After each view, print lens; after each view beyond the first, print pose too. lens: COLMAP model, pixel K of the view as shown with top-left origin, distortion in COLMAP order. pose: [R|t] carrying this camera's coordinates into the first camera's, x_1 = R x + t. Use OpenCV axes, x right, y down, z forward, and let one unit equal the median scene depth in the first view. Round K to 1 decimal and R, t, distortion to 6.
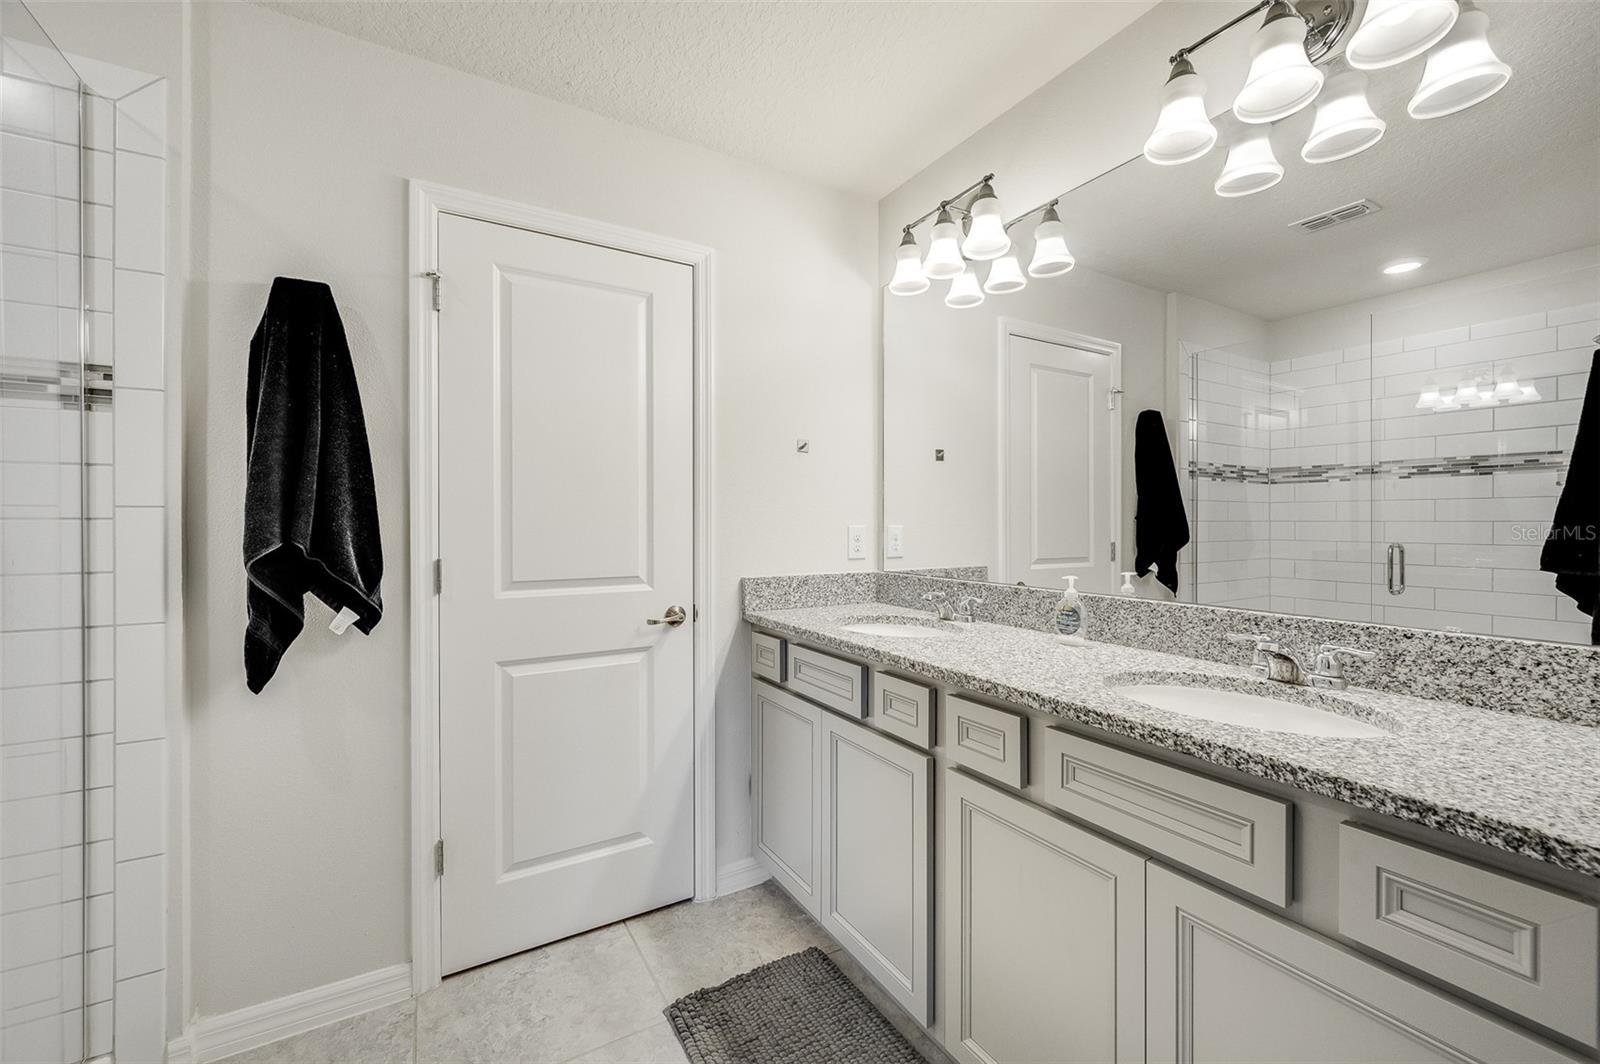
lens RADIAL K [[644.4, 0, 801.2], [0, 644.4, 536.1], [0, 0, 1]] dist [-0.000029, 0.000016]
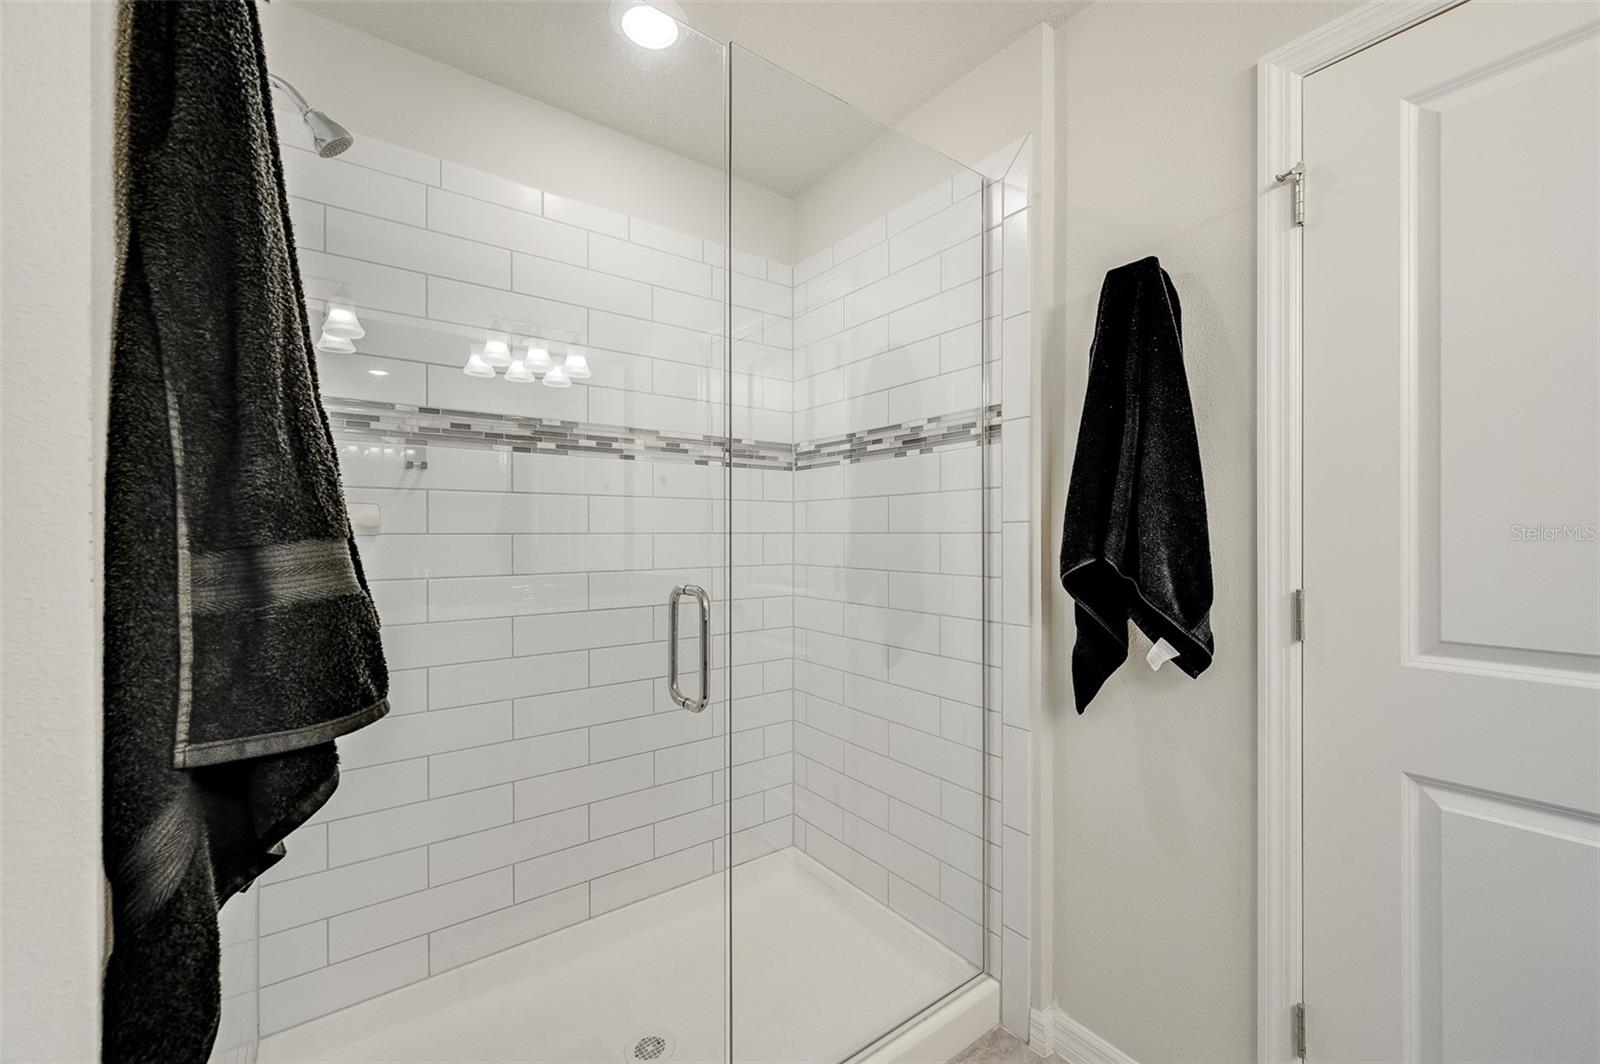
lens RADIAL K [[644.4, 0, 801.2], [0, 644.4, 536.1], [0, 0, 1]] dist [-0.000029, 0.000016]
pose [[0.101909, 0.001755, -0.994792, 0.066251], [-0.020669, 0.999786, -0.000353, -0.010919], [0.994579, 0.020597, 0.101923, 0.456025]]
